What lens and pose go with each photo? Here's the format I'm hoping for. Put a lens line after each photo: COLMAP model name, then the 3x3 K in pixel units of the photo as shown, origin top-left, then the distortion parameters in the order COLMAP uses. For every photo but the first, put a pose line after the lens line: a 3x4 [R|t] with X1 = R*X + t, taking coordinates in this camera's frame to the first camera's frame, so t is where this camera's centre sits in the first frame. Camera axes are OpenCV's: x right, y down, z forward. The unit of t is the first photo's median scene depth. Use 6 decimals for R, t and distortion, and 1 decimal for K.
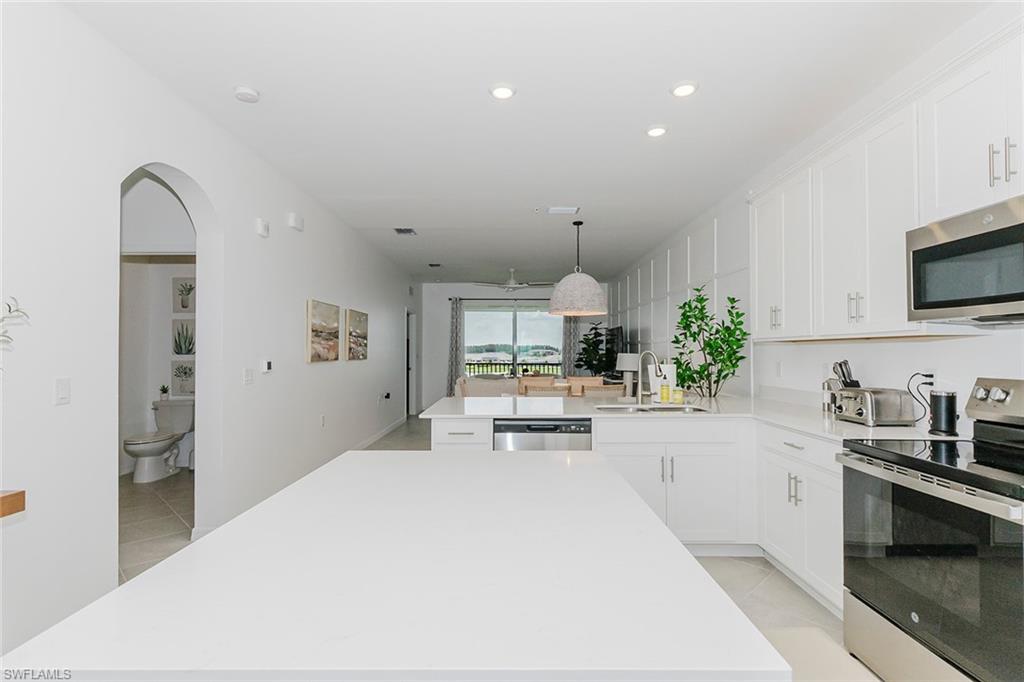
lens RADIAL K [[511.4, 0, 512.0], [0, 511.4, 341.0], [0, 0, 1]] dist [0.002748, 0.000808]
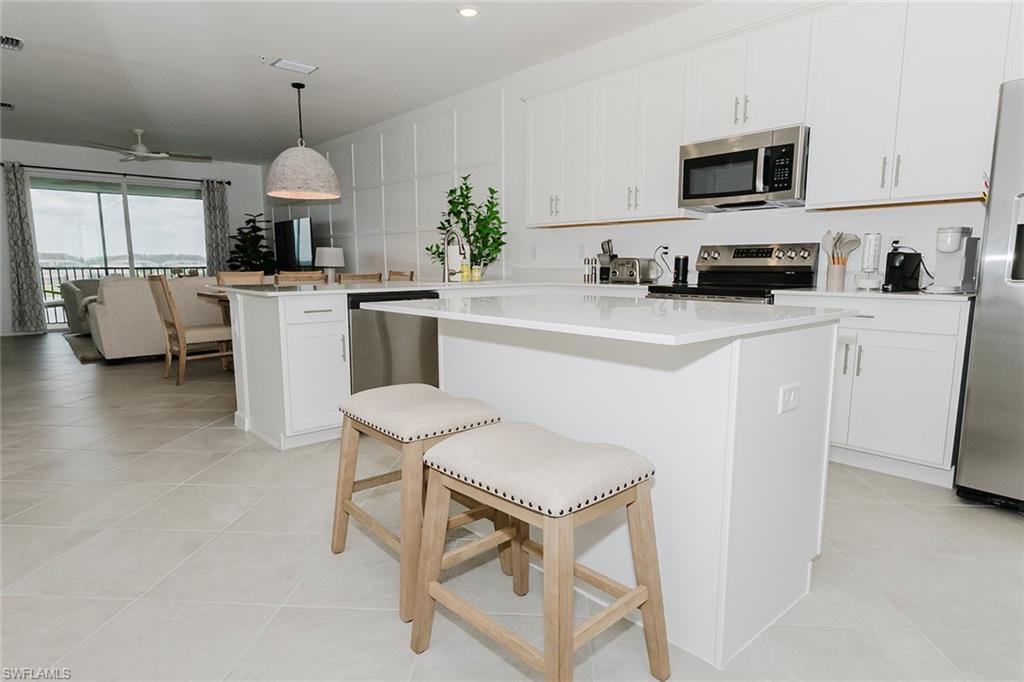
lens RADIAL K [[594.9, 0, 512.0], [0, 594.9, 341.0], [0, 0, 1]] dist [-0.001188, 0.000519]
pose [[0.737015, -0.081873, 0.670899, -0.409741], [-0.016113, 0.990226, 0.138542, 0.060023], [-0.675684, -0.112917, 0.728492, 0.003469]]
